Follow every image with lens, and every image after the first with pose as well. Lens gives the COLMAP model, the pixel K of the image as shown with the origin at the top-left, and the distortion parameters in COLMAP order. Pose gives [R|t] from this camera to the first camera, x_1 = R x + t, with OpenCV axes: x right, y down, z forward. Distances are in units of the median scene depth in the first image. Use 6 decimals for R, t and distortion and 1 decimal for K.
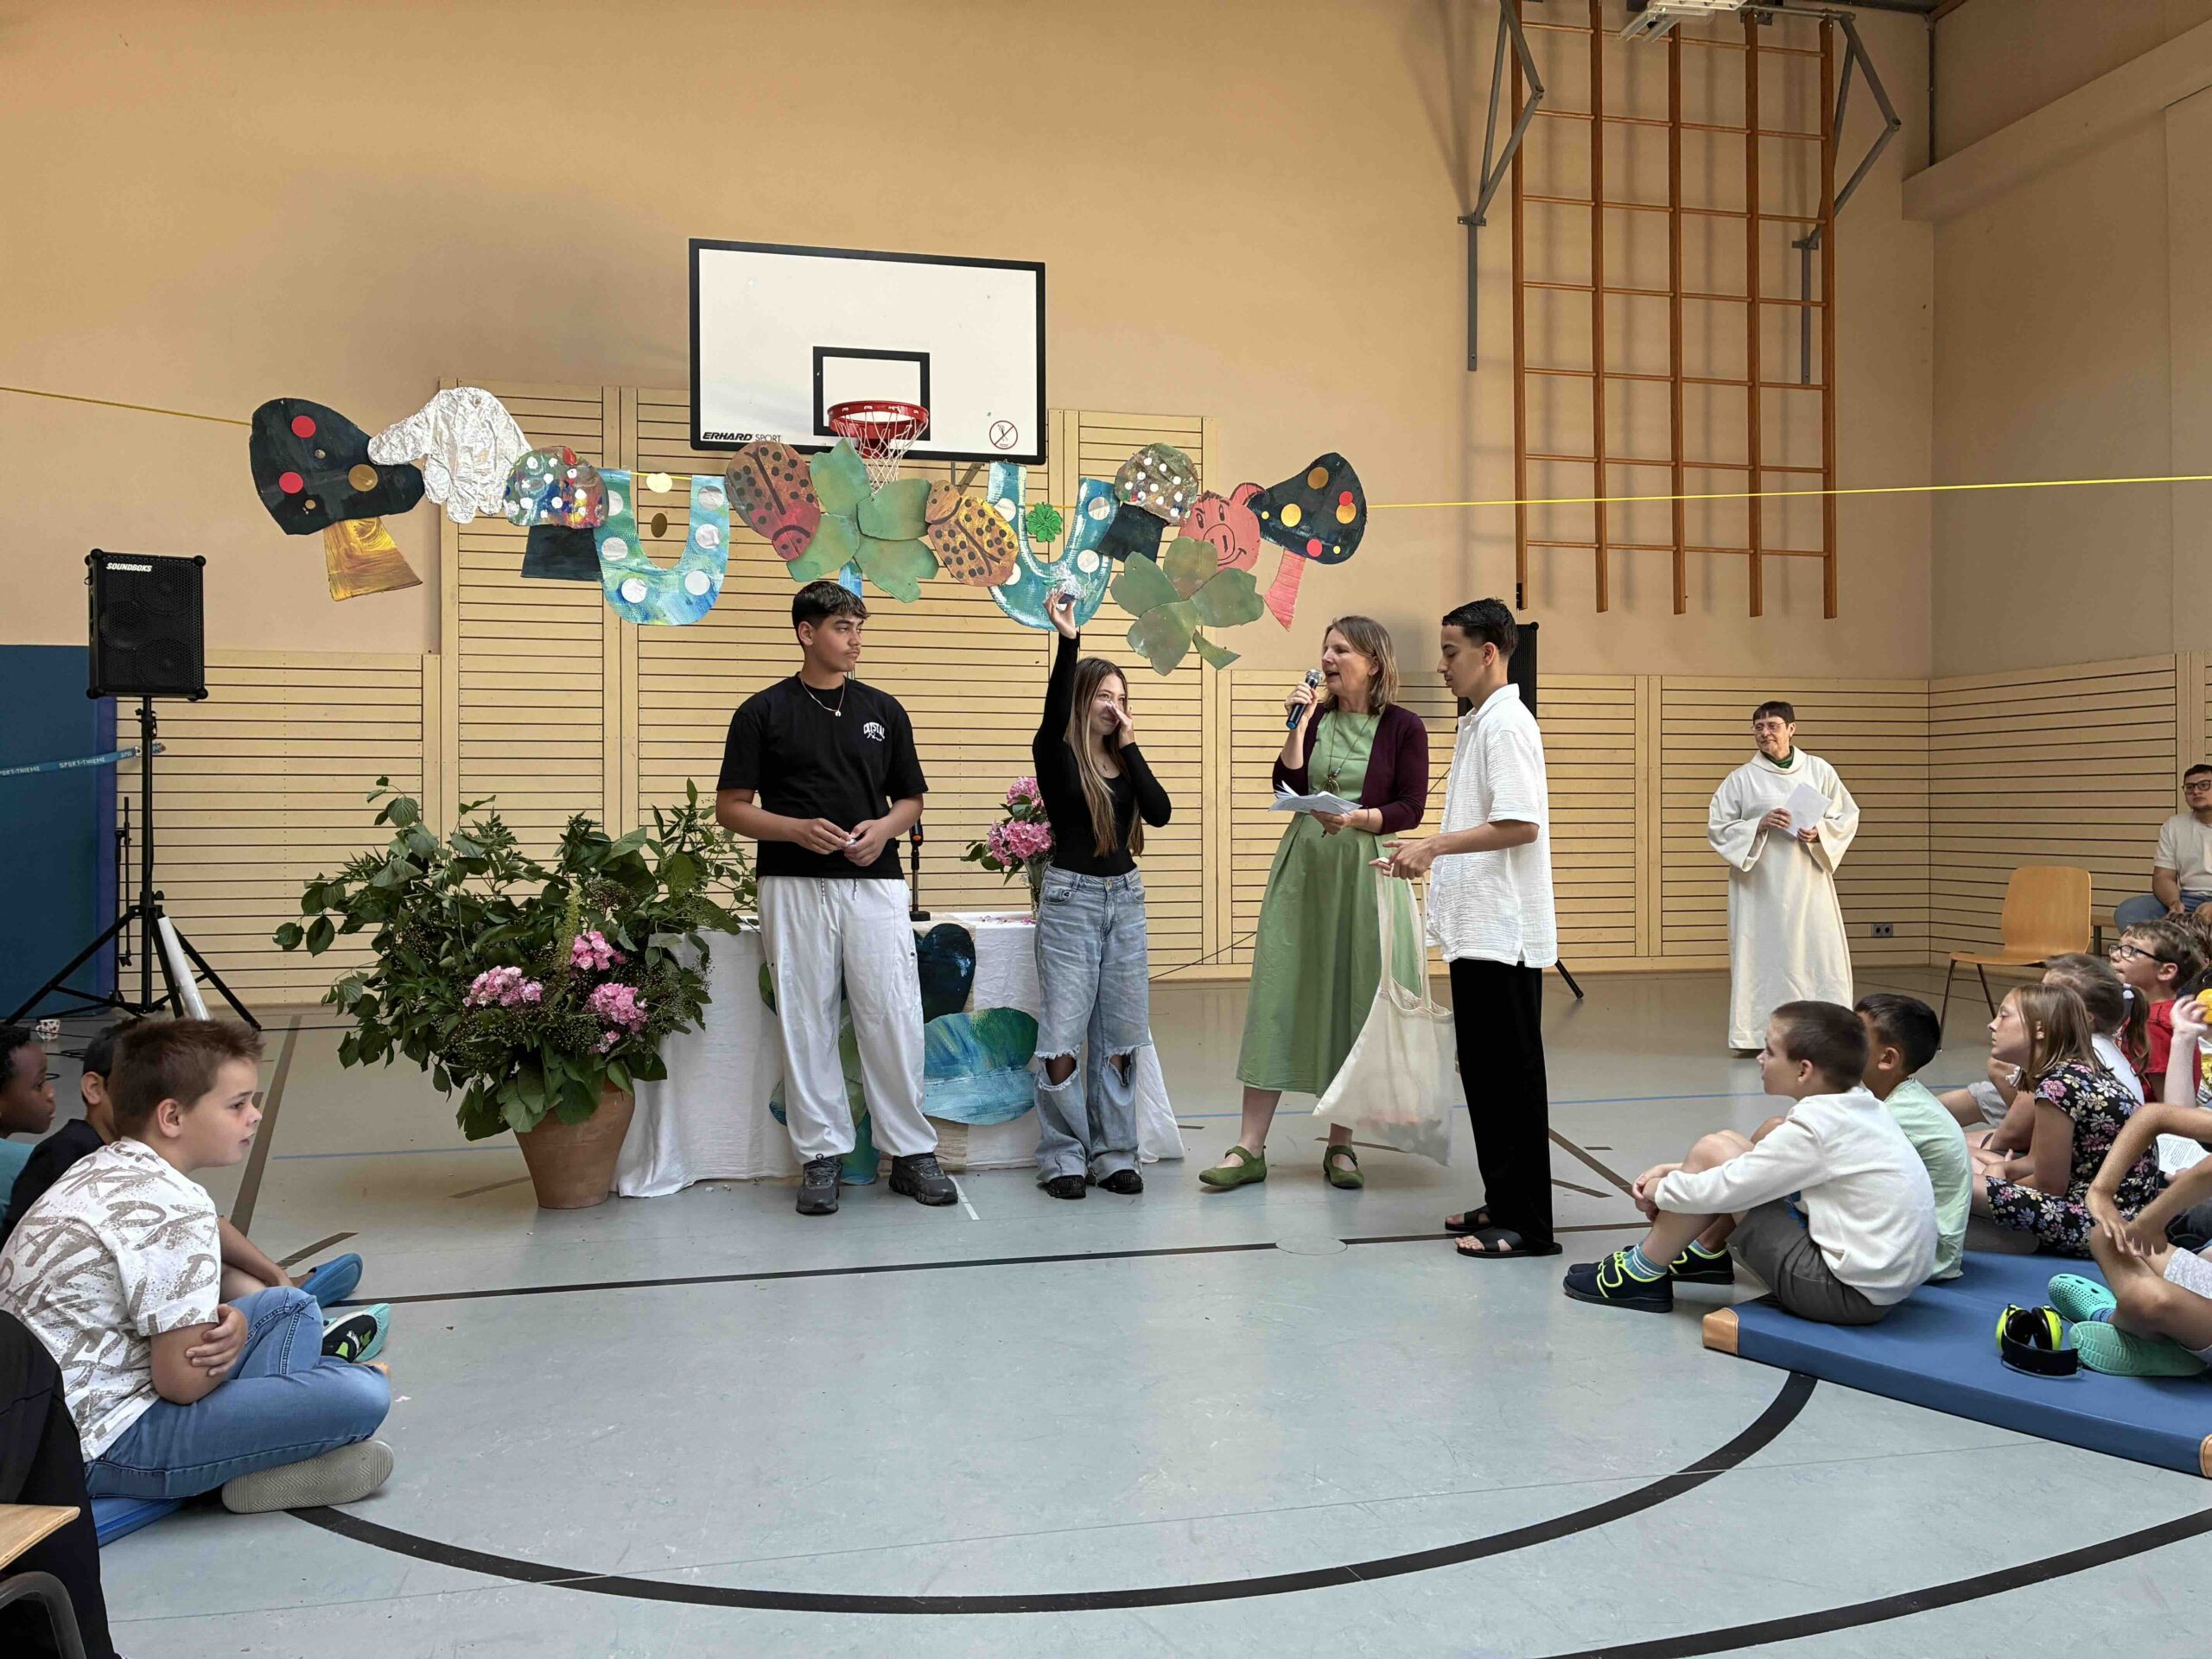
lens RADIAL K [[1692.3, 0, 1104.8], [0, 1692.3, 802.7], [0, 0, 1]] dist [0.051464, -0.043870]
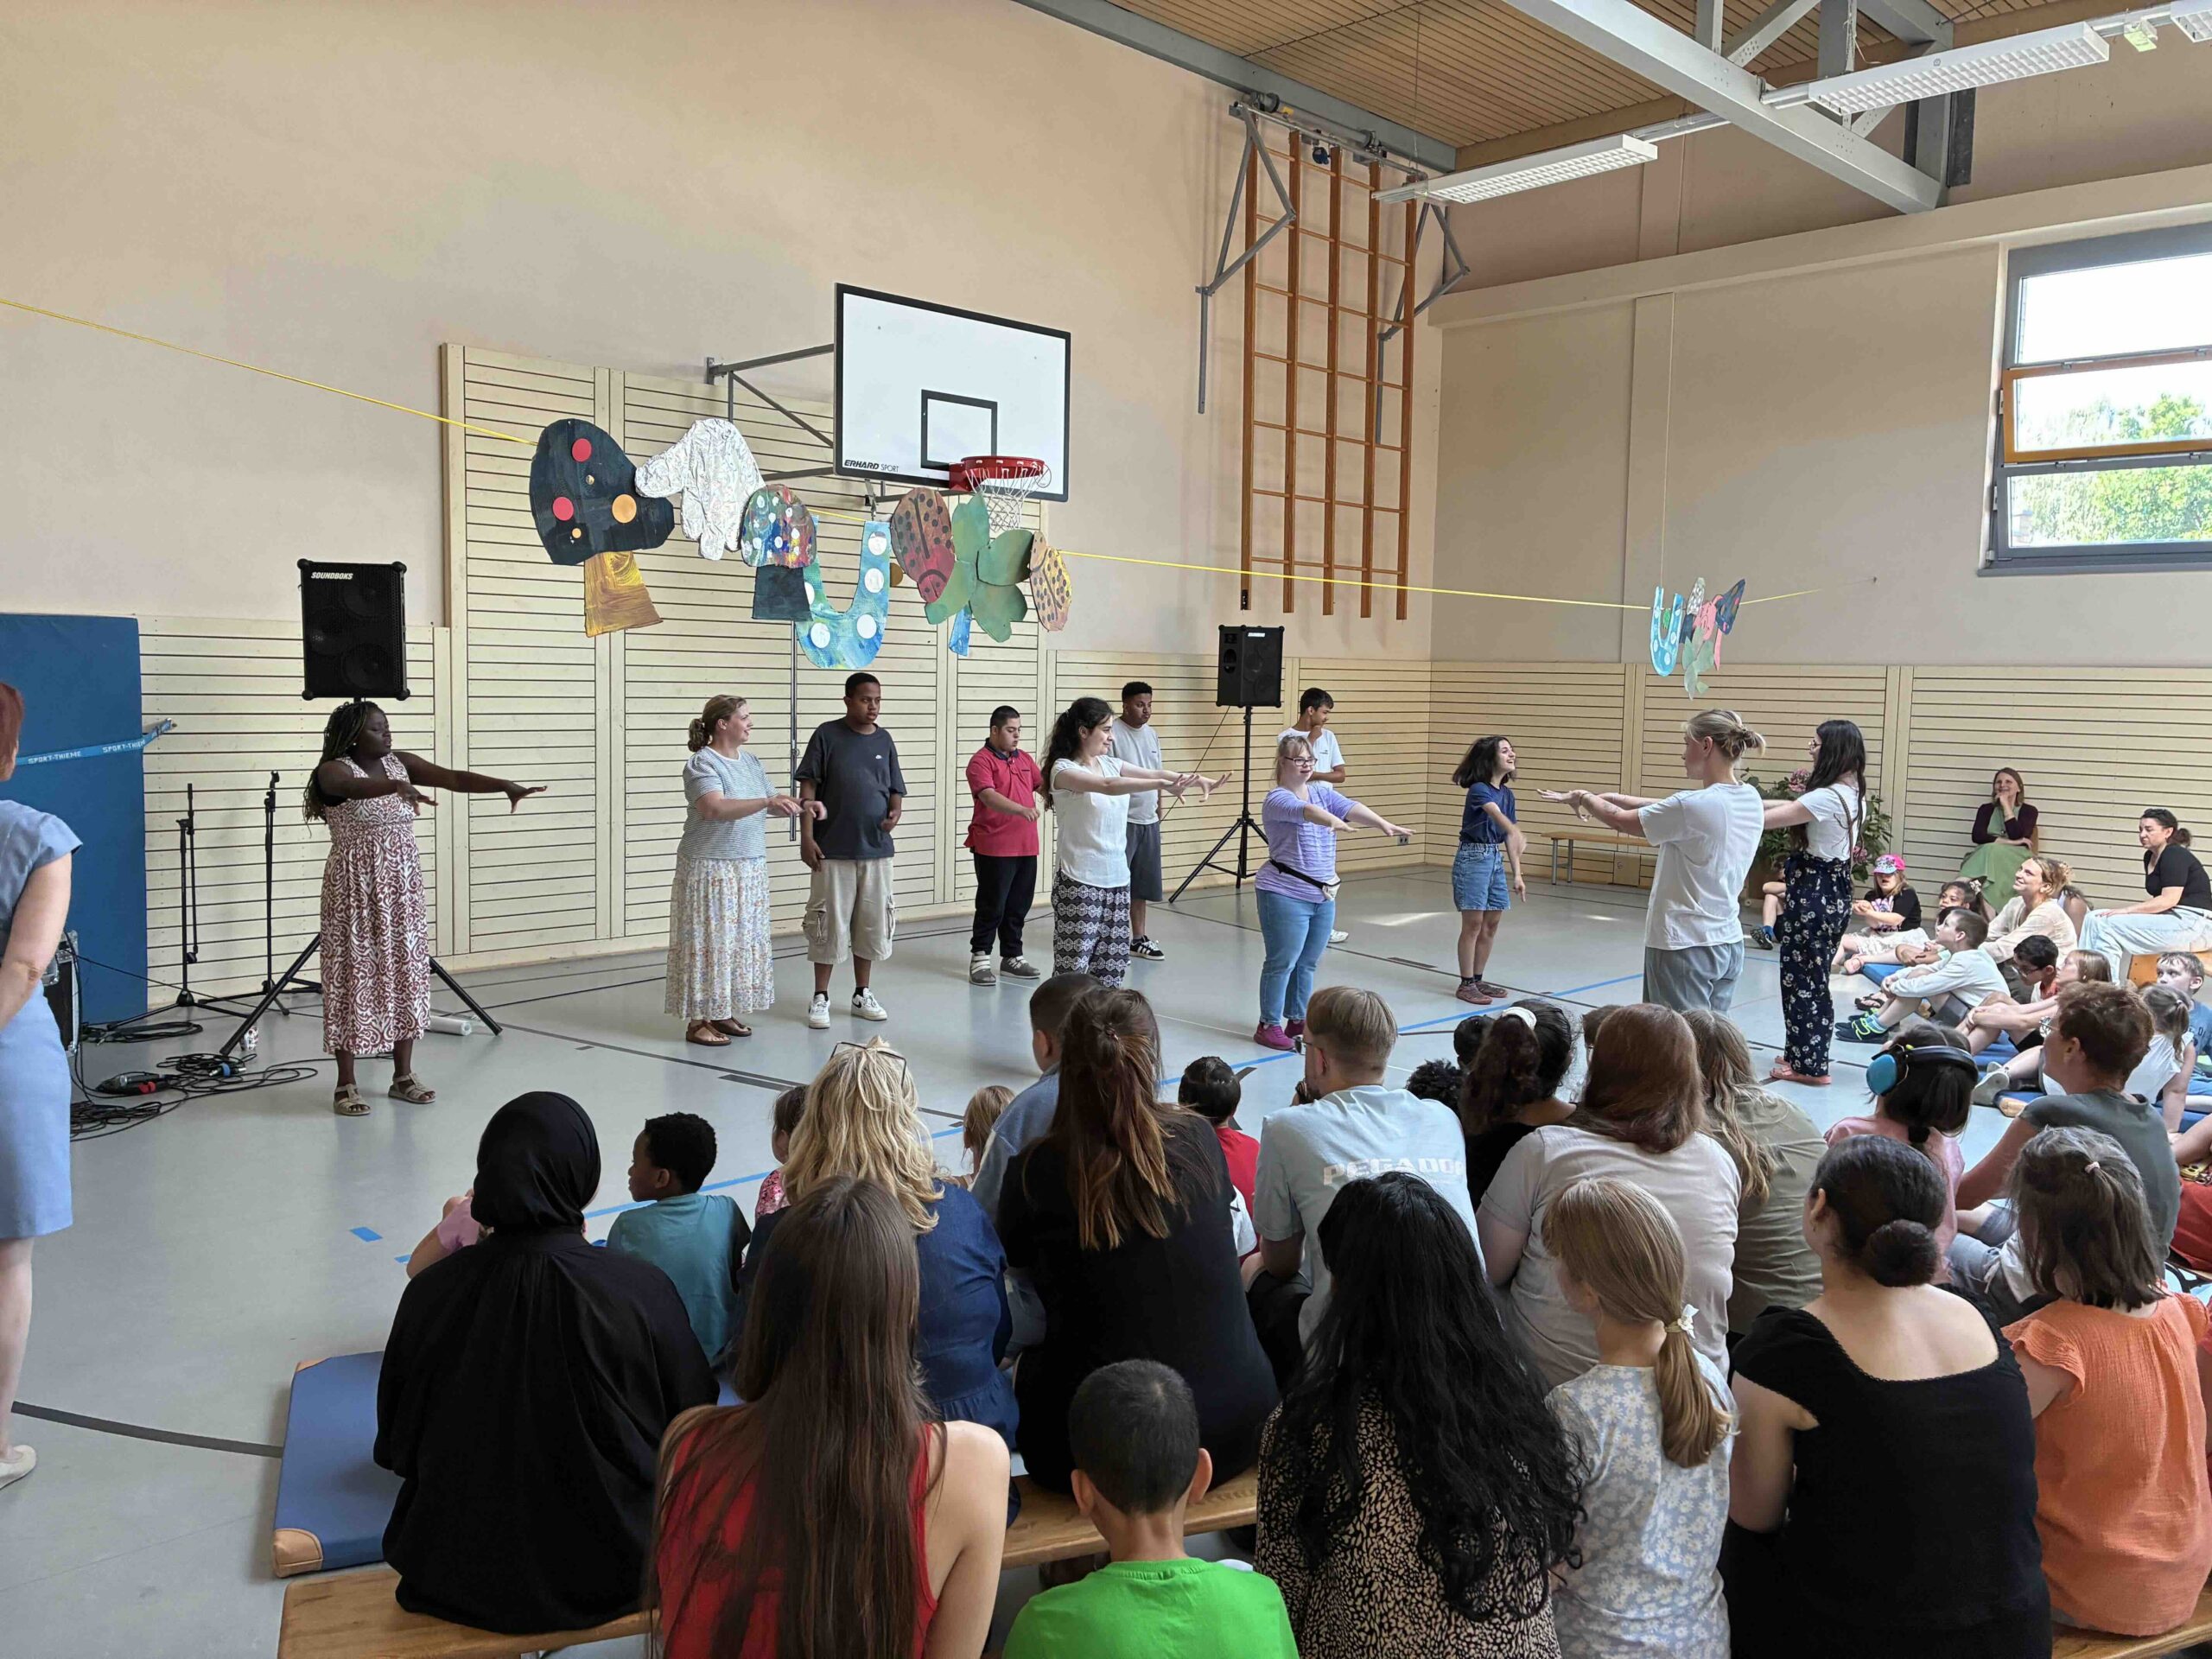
lens RADIAL K [[1689.9, 0, 1100.7], [0, 1689.9, 810.4], [0, 0, 1]] dist [0.047670, -0.035671]
pose [[0.844934, -0.024984, 0.534287, -0.749368], [-0.022702, 0.996333, 0.082491, -0.088716], [-0.534389, -0.081829, 0.841268, -0.058451]]
